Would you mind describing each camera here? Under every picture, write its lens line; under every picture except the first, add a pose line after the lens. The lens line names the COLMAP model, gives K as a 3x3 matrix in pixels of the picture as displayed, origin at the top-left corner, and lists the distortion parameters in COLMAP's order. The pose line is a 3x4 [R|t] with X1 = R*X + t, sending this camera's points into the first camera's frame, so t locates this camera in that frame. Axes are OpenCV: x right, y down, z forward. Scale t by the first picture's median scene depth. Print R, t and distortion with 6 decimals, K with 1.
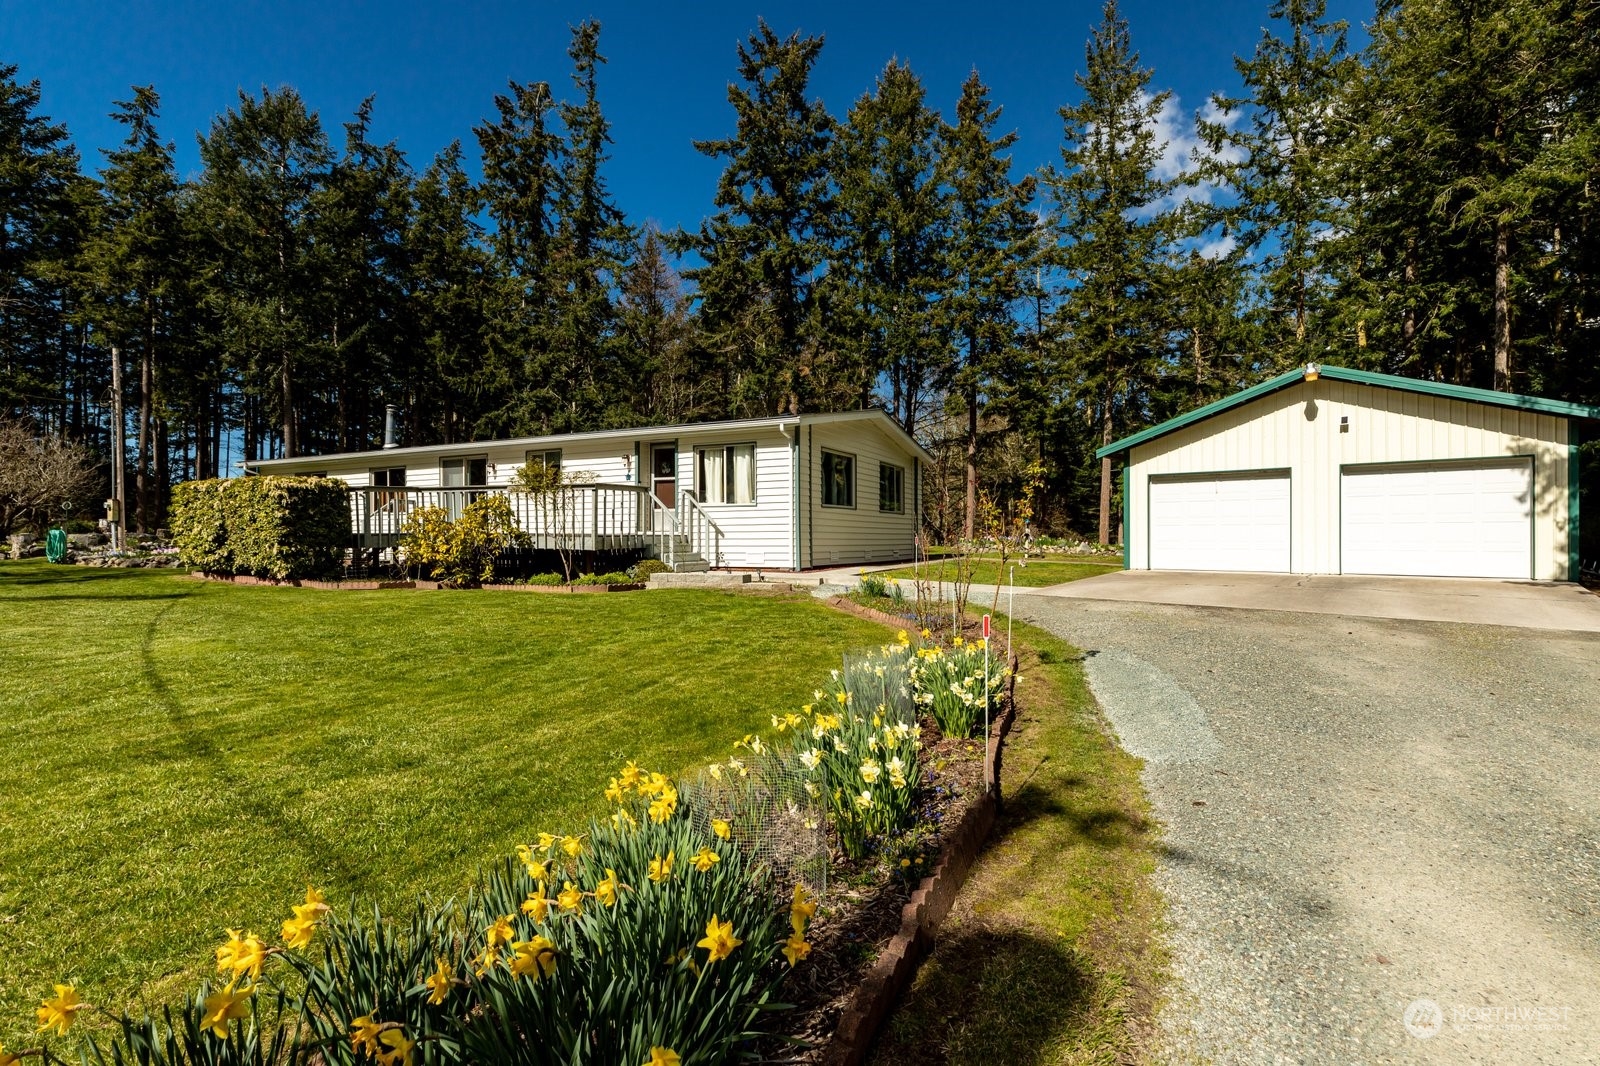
lens RADIAL K [[713.8, 0, 800.0], [0, 713.8, 533.0], [0, 0, 1]] dist [-0.000364, 0.000631]
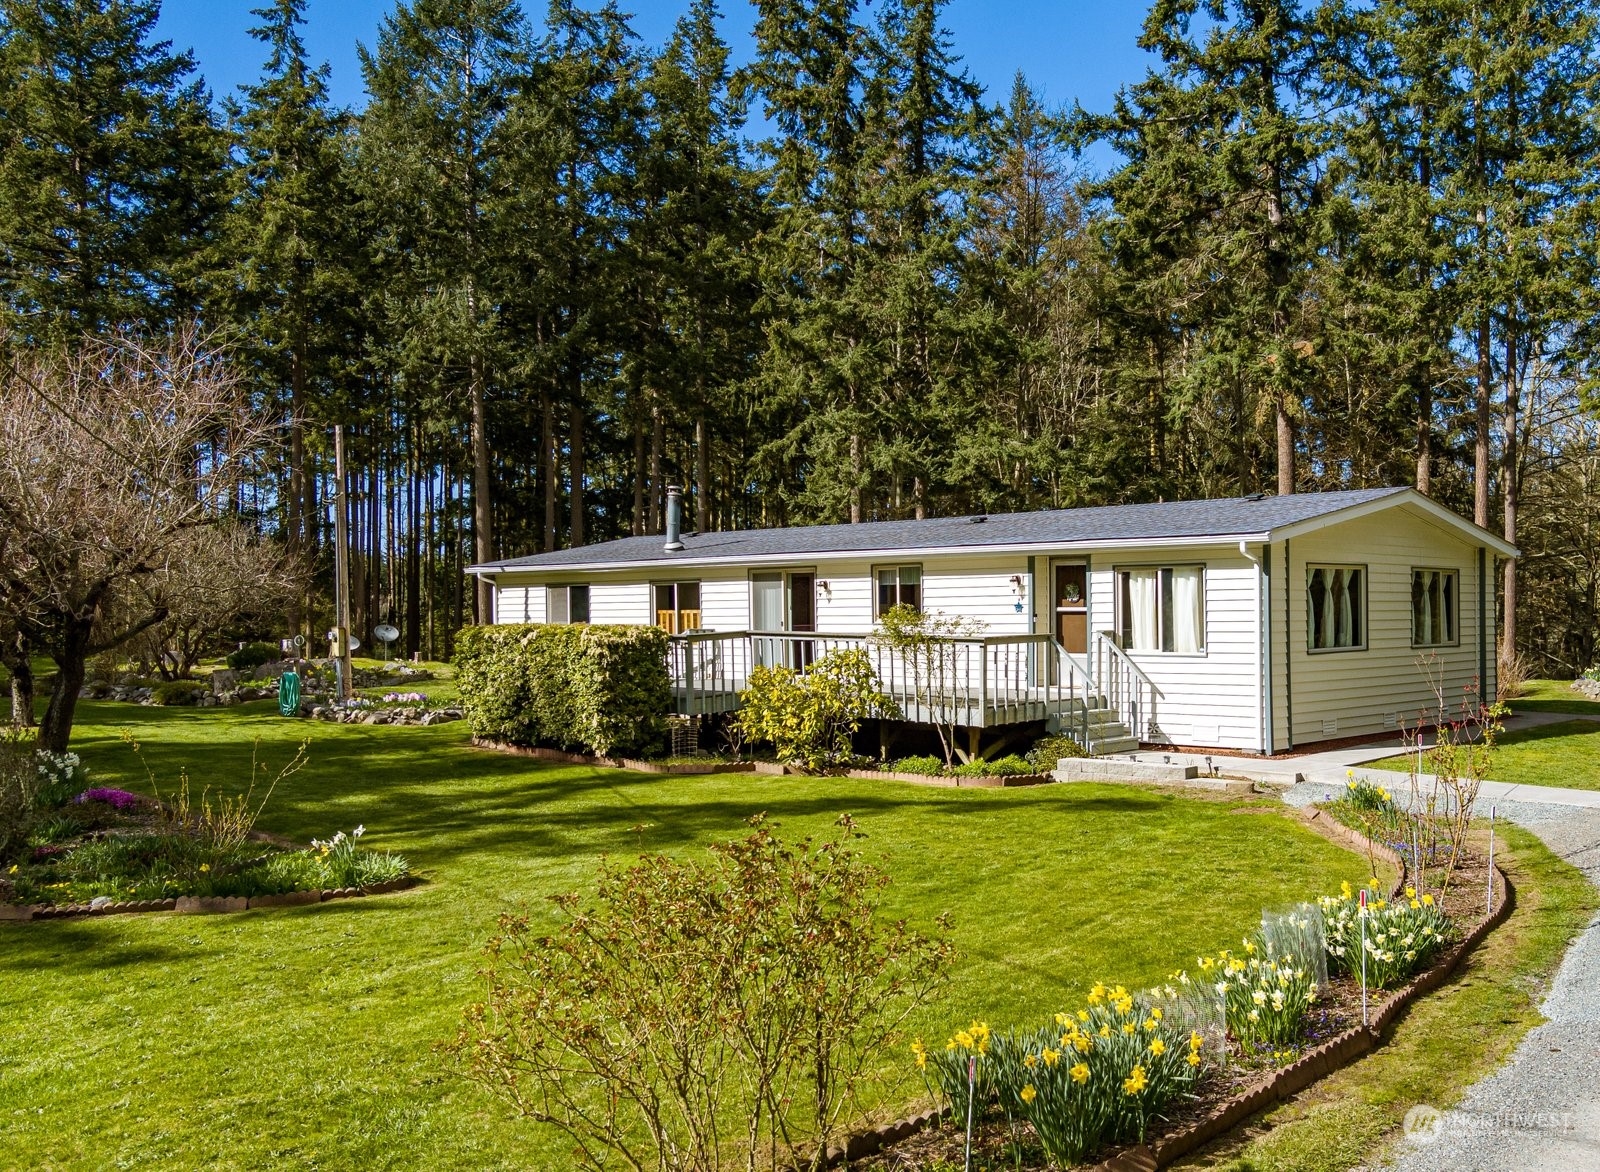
lens RADIAL K [[1377.9, 0, 947.5], [0, 1377.9, 625.4], [0, 0, 1]] dist [0.021546, -0.011216]
pose [[0.966673, -0.005646, -0.255951, 0.032053], [0.008511, 0.999913, 0.010086, -0.072343], [0.255872, -0.011928, 0.966637, -0.294203]]
